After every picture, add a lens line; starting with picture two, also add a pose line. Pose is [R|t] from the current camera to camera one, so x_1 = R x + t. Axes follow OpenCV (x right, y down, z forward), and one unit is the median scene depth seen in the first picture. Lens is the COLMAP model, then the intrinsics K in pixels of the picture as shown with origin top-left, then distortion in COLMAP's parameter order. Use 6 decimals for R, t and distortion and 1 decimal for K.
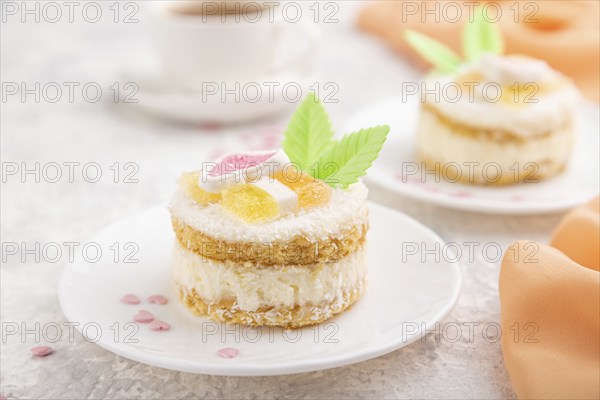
lens RADIAL K [[1152.6, 0, 300.0], [0, 1152.6, 200.0], [0, 0, 1]] dist [0.012851, 0.019117]
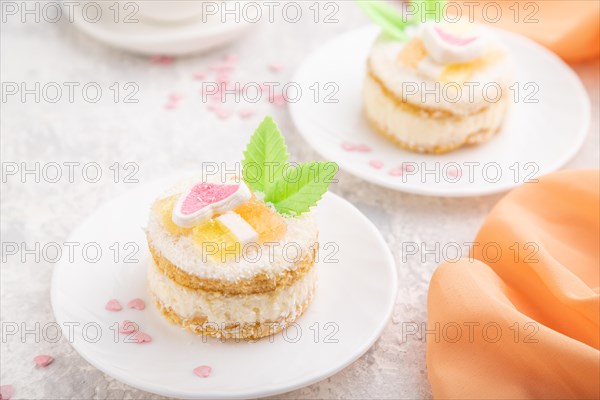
lens RADIAL K [[1421.5, 0, 300.0], [0, 1421.5, 200.0], [0, 0, 1]] dist [0.043442, -0.089229]
pose [[0.998792, -0.009413, 0.048229, -0.029085], [-0.003726, 0.964146, 0.265348, -0.421137], [-0.048998, -0.265207, 0.962946, -0.384344]]
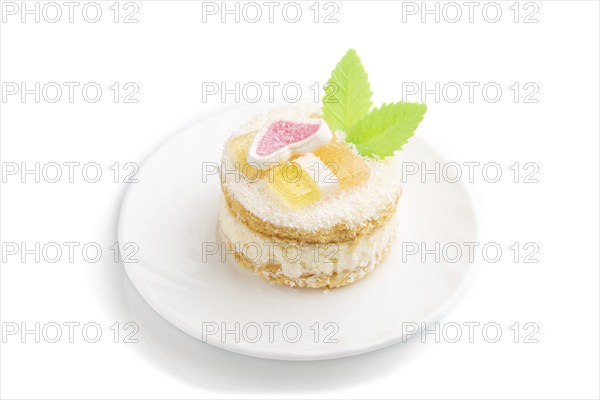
lens RADIAL K [[1152.6, 0, 300.0], [0, 1152.6, 200.0], [0, 0, 1]] dist [0.012851, 0.019117]
pose [[0.999729, 0.021525, 0.008840, -0.048108], [-0.023266, 0.931847, 0.362104, -0.379181], [-0.000443, -0.362211, 0.932096, -0.019280]]
